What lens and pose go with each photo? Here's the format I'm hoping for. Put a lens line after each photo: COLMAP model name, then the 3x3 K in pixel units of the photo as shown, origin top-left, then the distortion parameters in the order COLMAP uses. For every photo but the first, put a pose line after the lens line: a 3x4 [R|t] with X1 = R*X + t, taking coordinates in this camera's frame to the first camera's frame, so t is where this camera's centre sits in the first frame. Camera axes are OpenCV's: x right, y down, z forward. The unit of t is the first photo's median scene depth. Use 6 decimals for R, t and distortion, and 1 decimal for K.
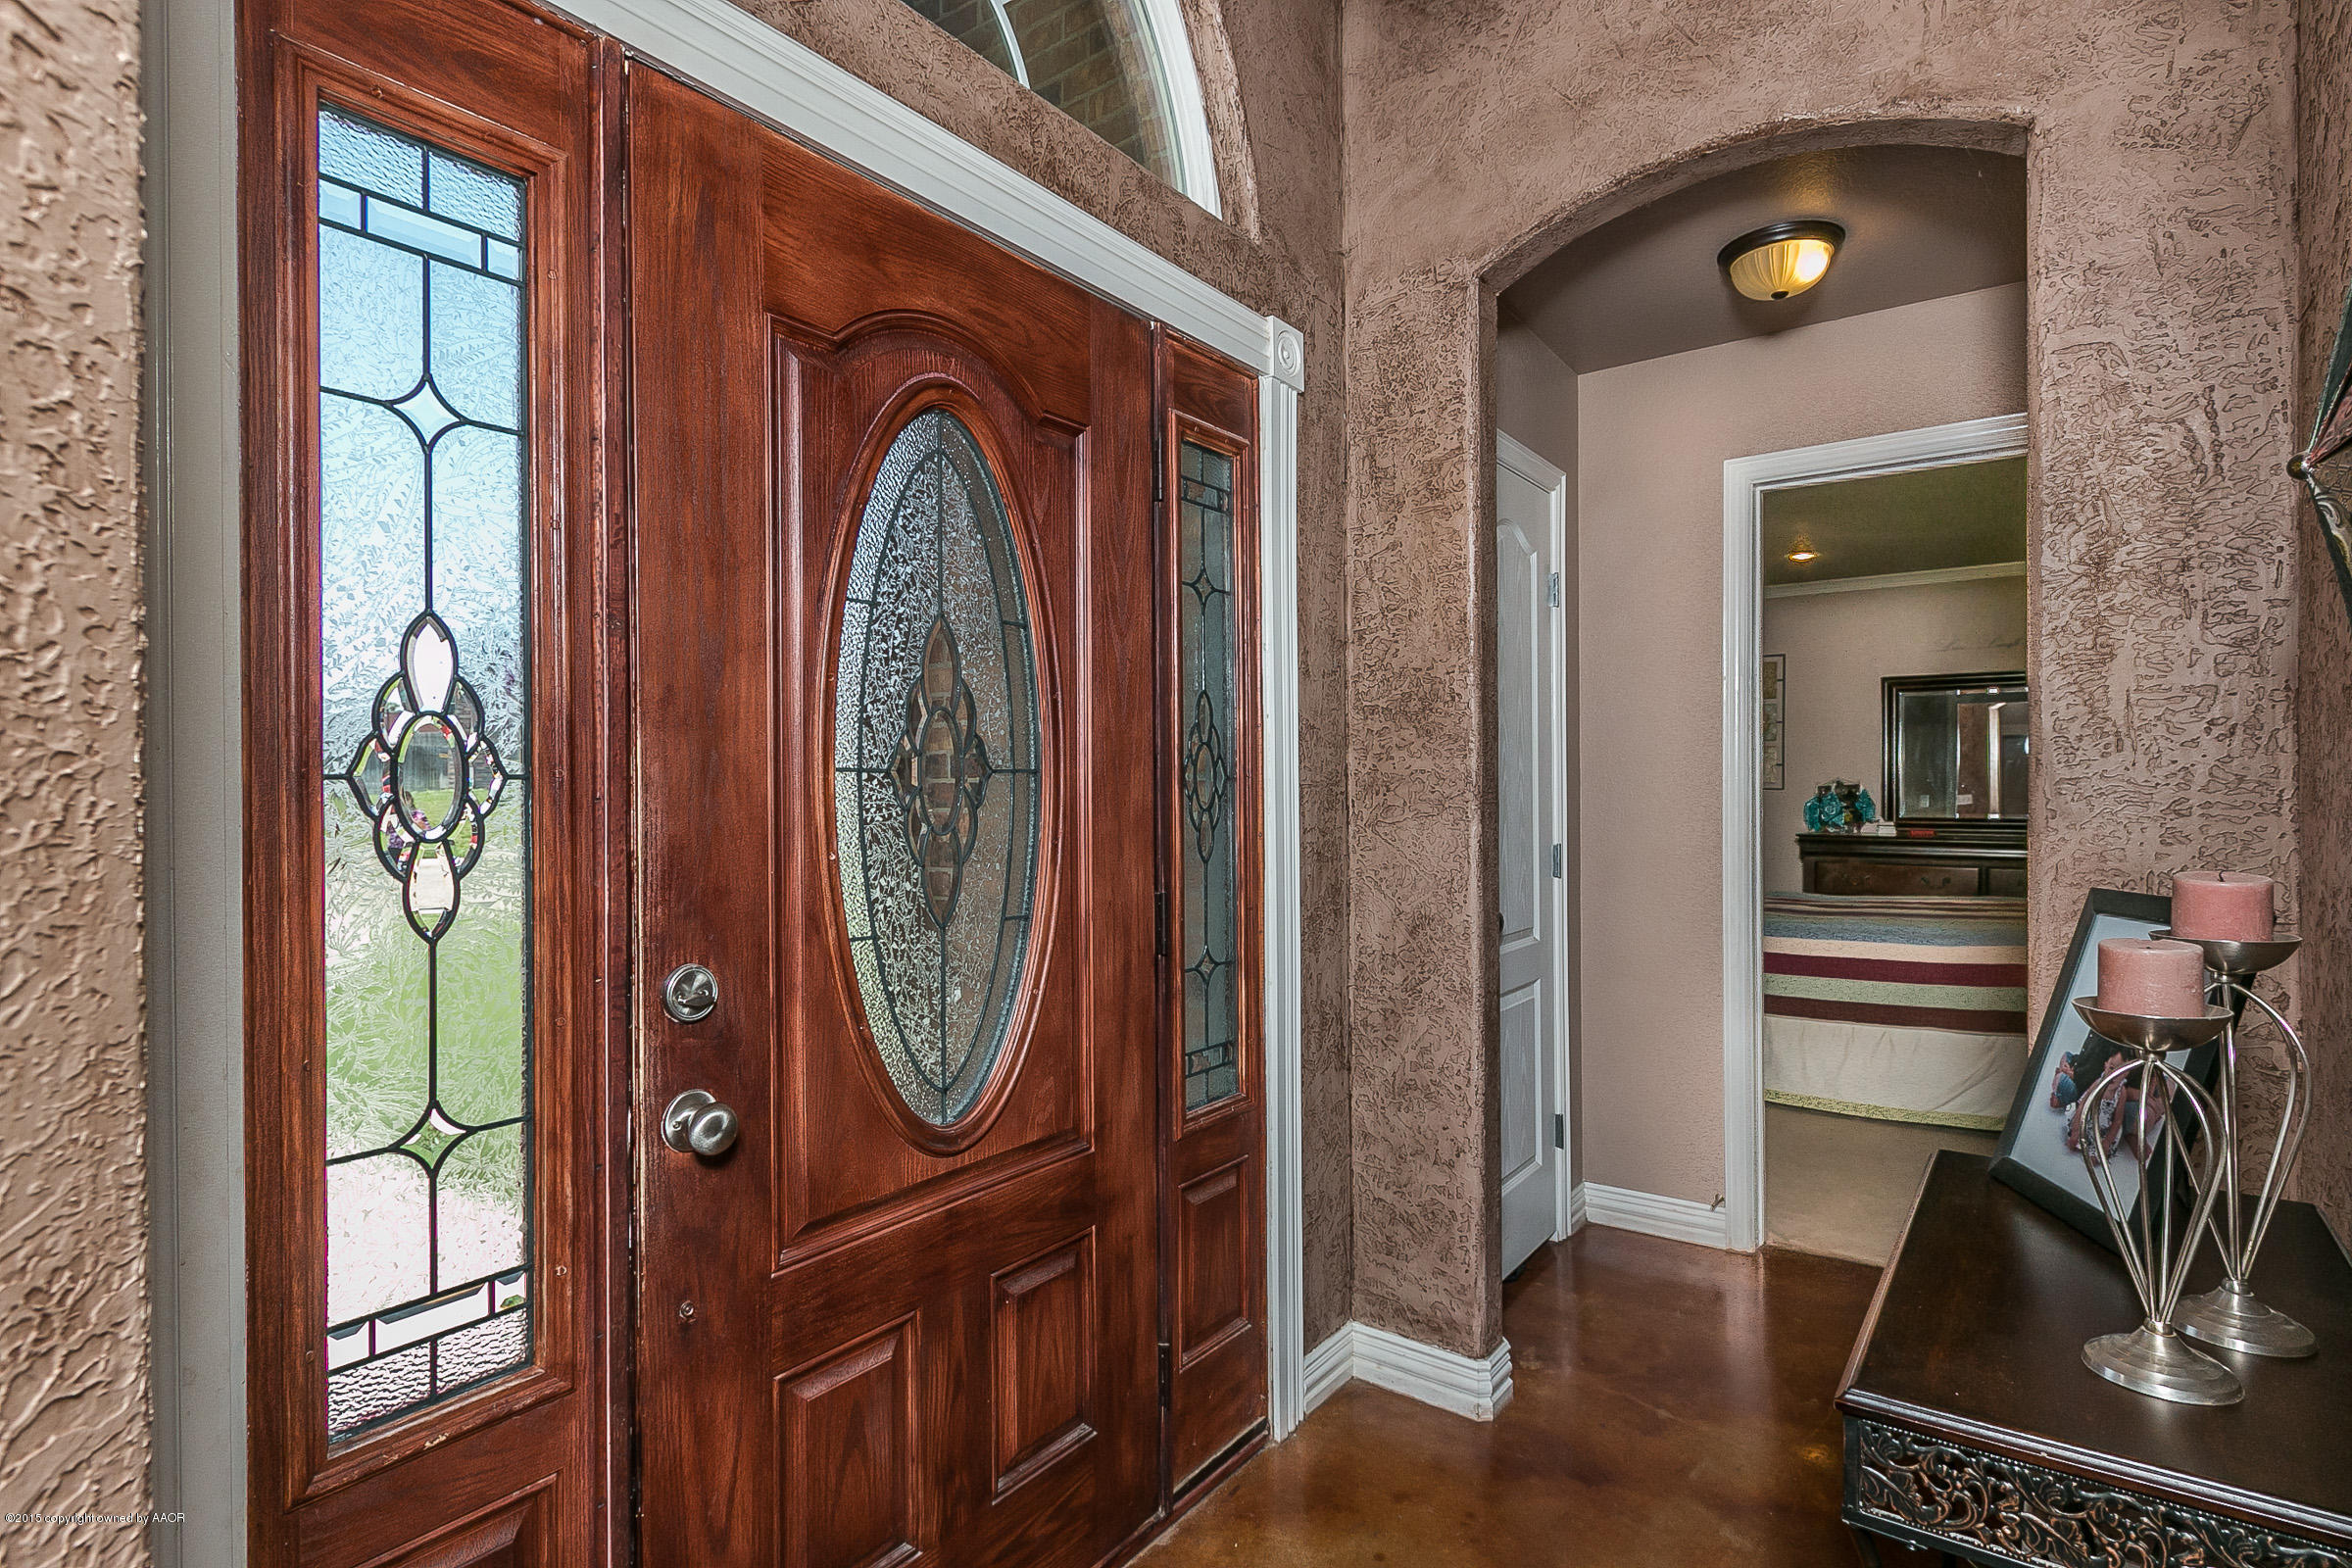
lens RADIAL K [[1216.0, 0, 1161.9], [0, 1216.0, 783.5], [0, 0, 1]] dist [-0.004808, -0.001672]
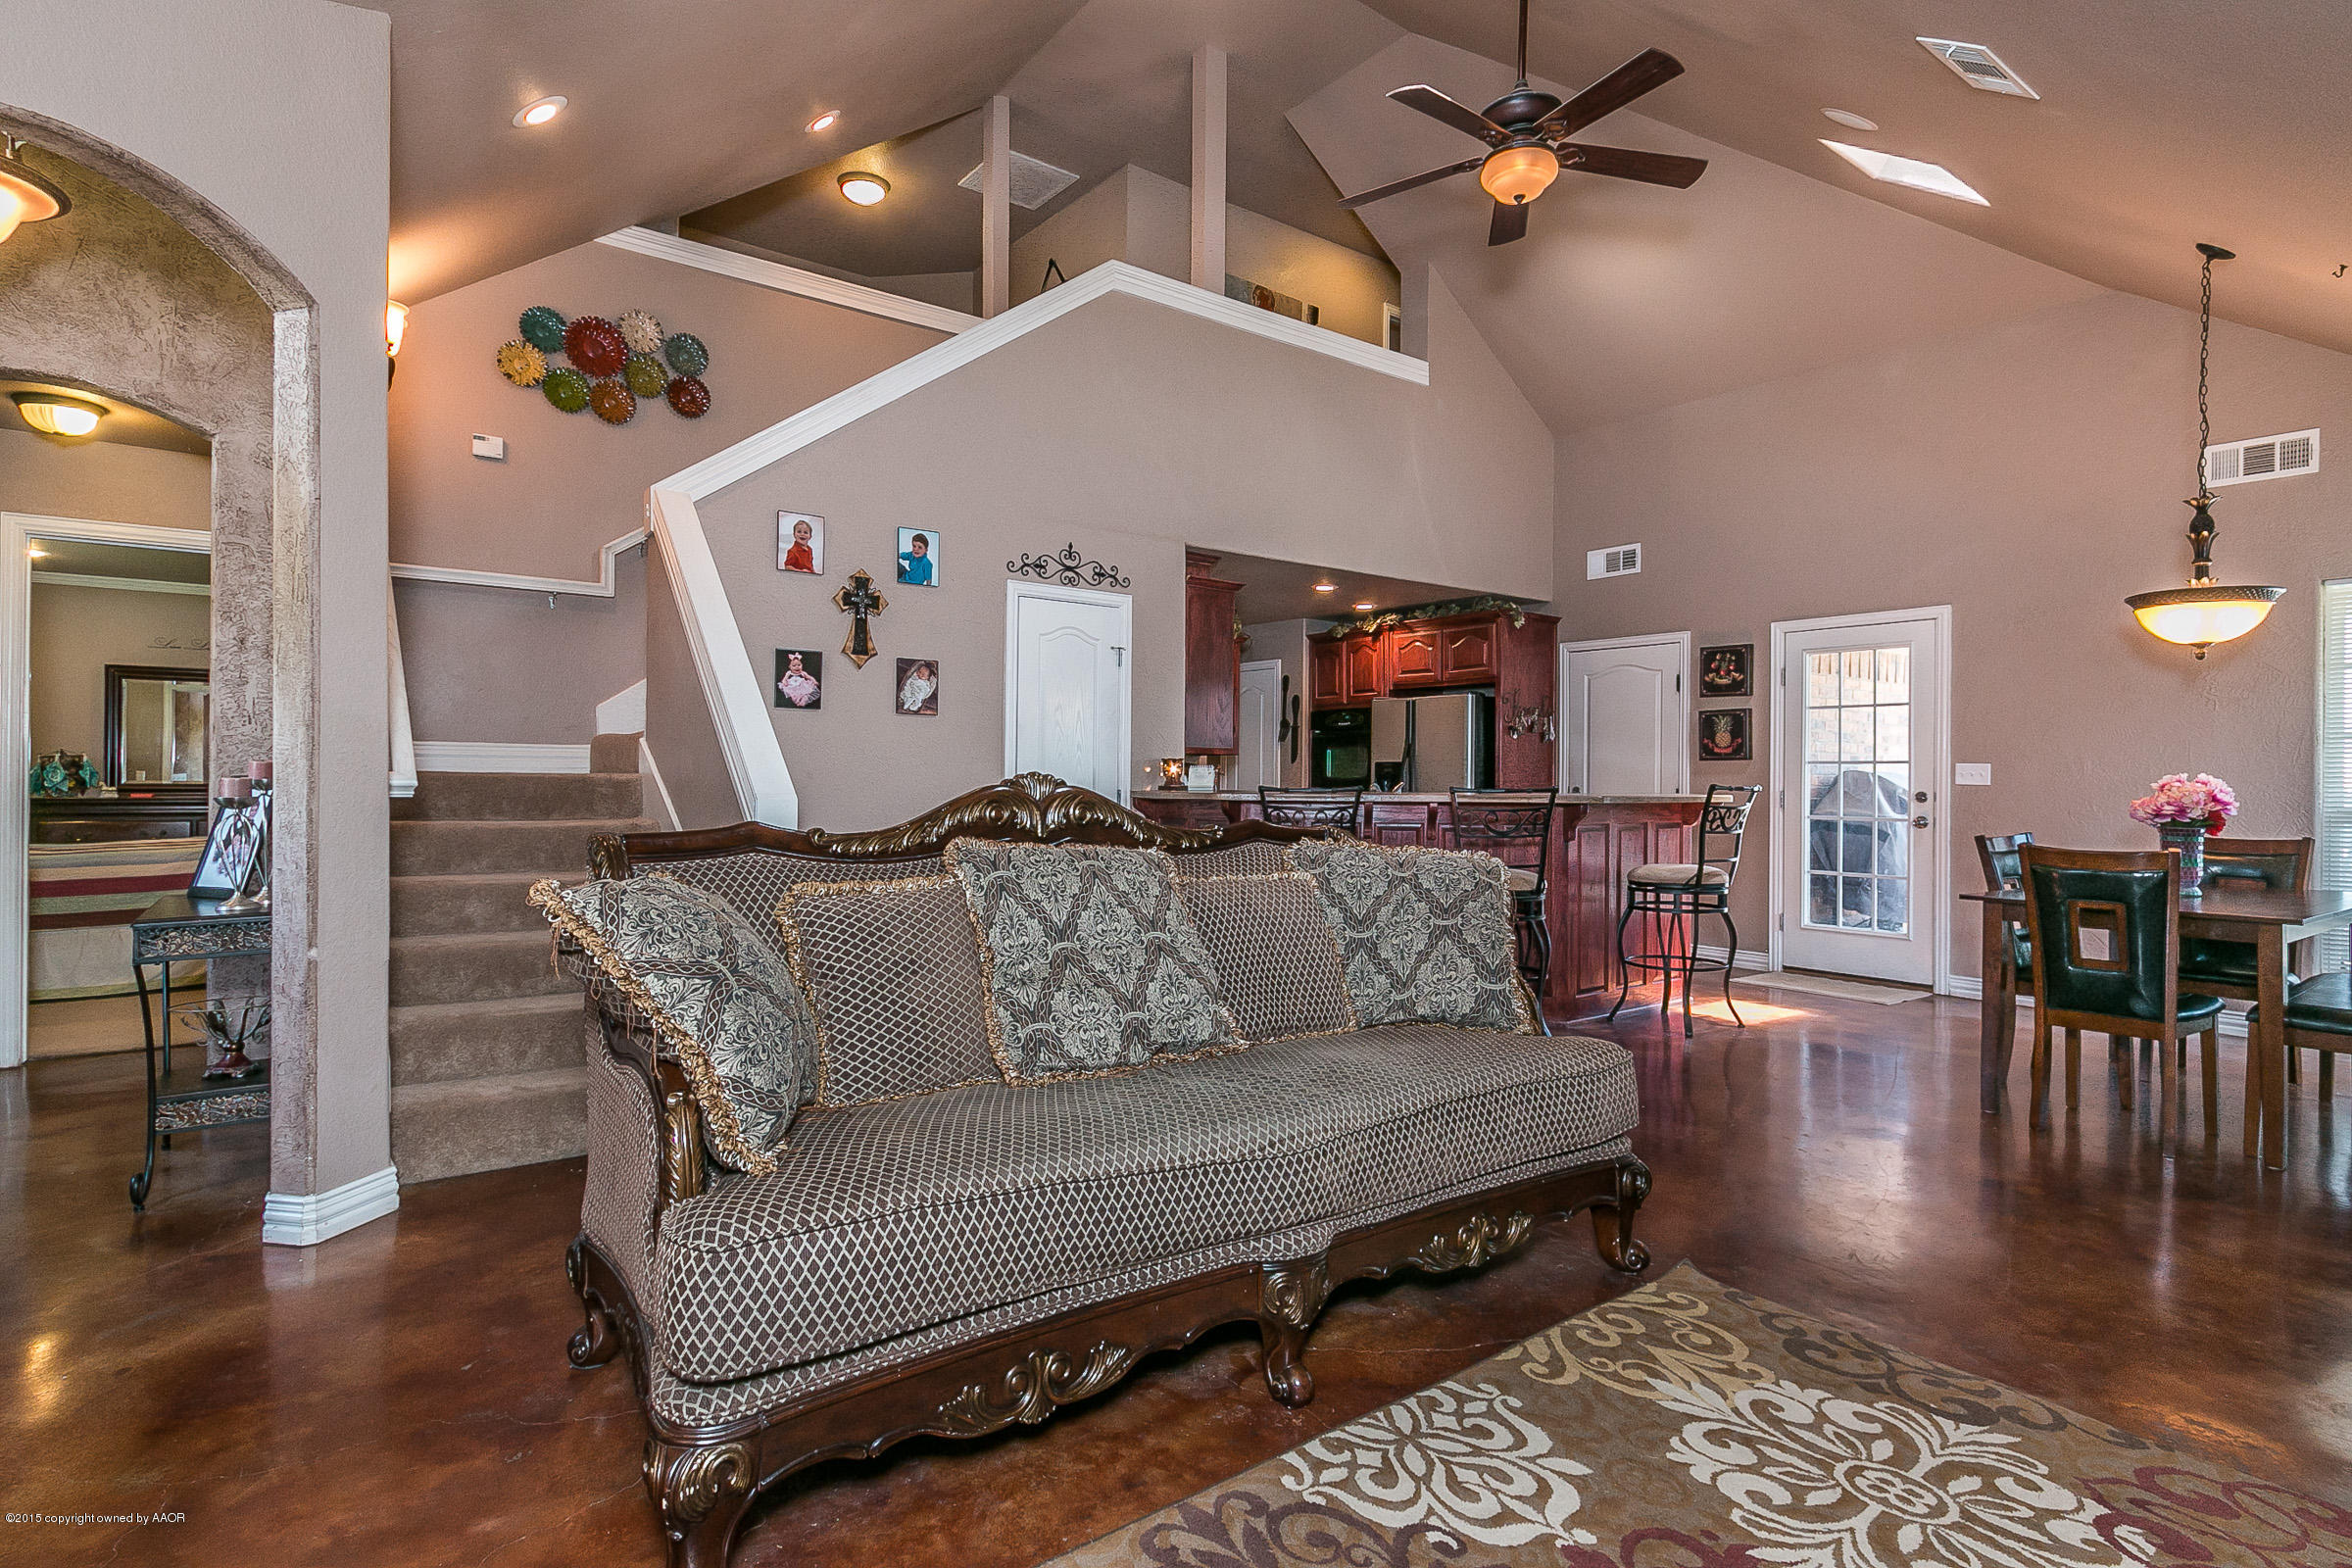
lens RADIAL K [[1216.0, 0, 1161.9], [0, 1216.0, 783.5], [0, 0, 1]] dist [-0.004808, -0.001672]
pose [[0.300826, 0.000527, 0.953679, -0.799495], [-0.008266, 0.999964, 0.002054, 0.061102], [-0.953643, -0.008501, 0.300819, -1.216916]]
